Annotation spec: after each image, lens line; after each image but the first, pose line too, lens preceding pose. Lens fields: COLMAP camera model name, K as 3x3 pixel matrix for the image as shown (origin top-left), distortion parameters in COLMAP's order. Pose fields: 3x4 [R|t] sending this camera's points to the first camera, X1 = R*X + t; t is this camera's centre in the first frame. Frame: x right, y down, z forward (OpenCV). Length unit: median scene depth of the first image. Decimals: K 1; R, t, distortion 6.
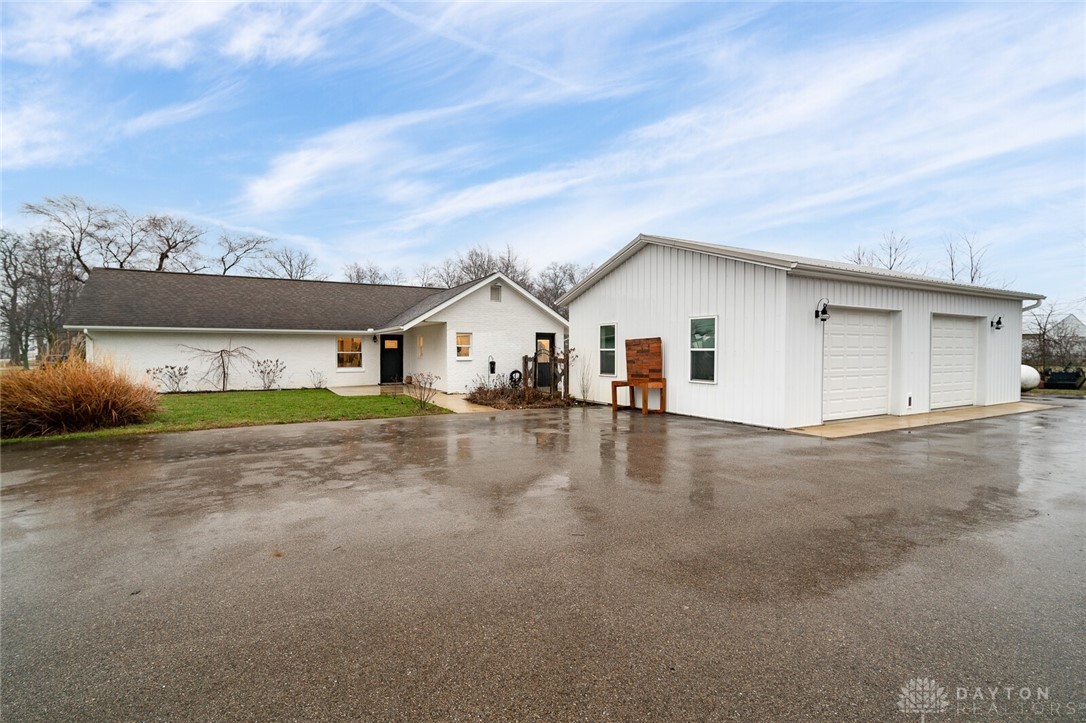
lens RADIAL K [[474.7, 0, 539.0], [0, 474.7, 354.9], [0, 0, 1]] dist [0.004969, -0.000228]
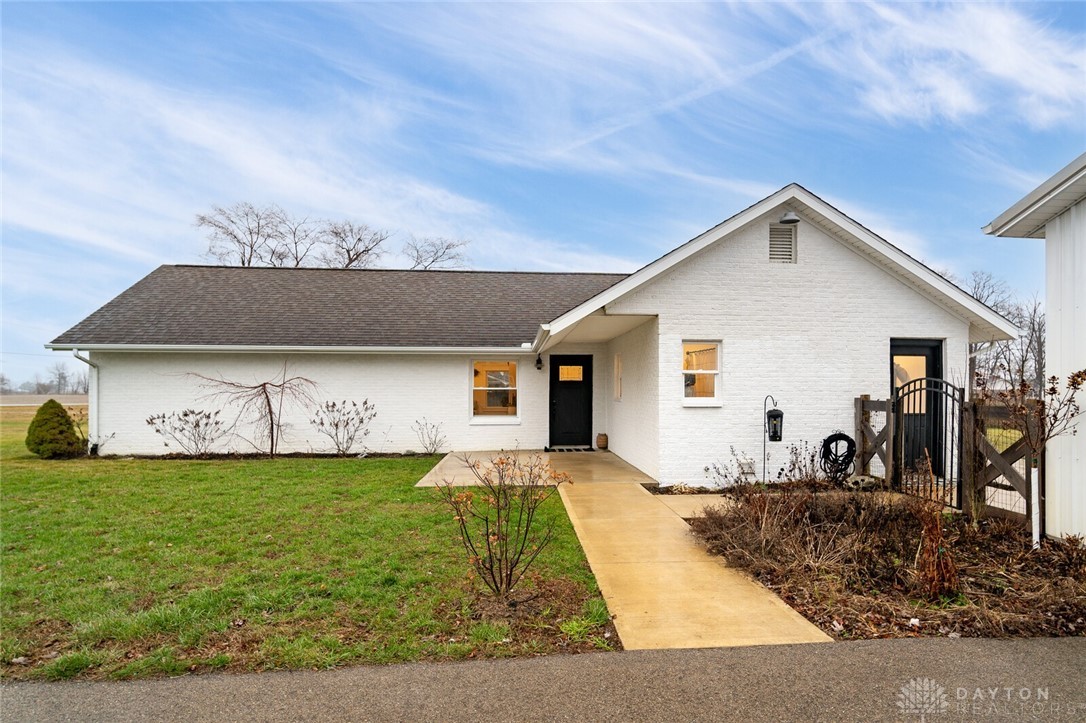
lens RADIAL K [[474.7, 0, 591.6], [0, 474.7, 390.5], [0, 0, 1]] dist [0.004969, -0.000228]
pose [[0.899405, 0.001337, -0.437114, -0.059930], [-0.005094, 0.999959, -0.007424, 0.001146], [0.437087, 0.008904, 0.899375, 0.557340]]
